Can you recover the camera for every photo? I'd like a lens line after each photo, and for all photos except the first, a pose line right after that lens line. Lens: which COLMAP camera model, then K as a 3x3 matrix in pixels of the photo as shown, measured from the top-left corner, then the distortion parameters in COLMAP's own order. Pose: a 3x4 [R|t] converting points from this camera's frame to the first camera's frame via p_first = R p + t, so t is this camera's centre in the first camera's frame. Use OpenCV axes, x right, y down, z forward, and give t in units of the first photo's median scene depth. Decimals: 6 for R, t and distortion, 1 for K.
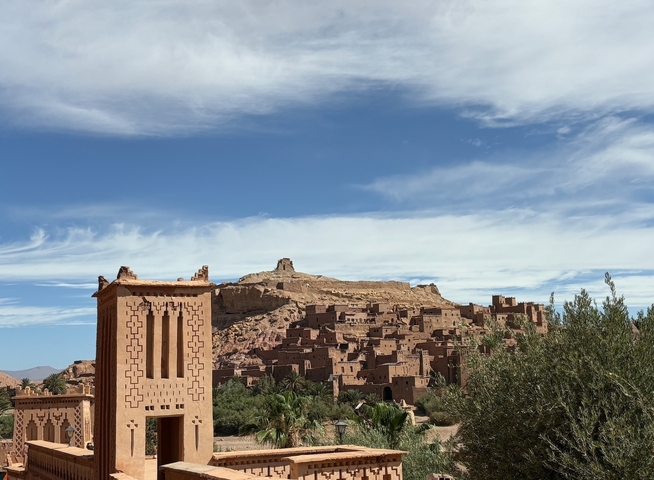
lens RADIAL K [[752.4, 0, 327.0], [0, 752.4, 240.0], [0, 0, 1]] dist [-0.000655, -0.002358]
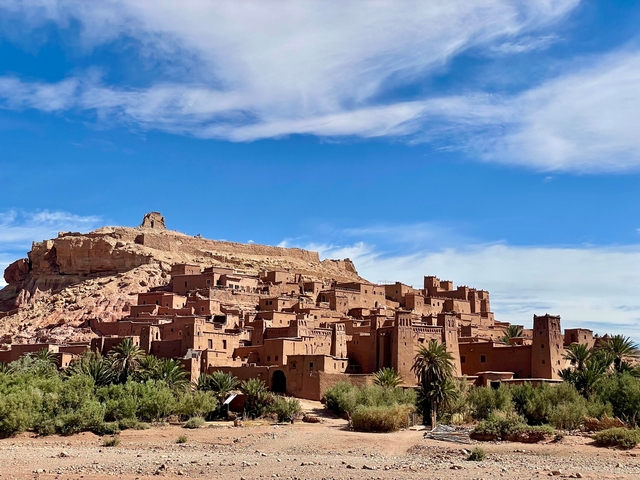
lens RADIAL K [[796.6, 0, 320.0], [0, 796.6, 240.0], [0, 0, 1]] dist [0.007612, 0.004738]
pose [[0.991357, 0.063663, 0.114709, 0.022993], [-0.062034, 0.997917, -0.017722, 0.070723], [-0.115598, 0.010453, 0.993241, 0.251838]]
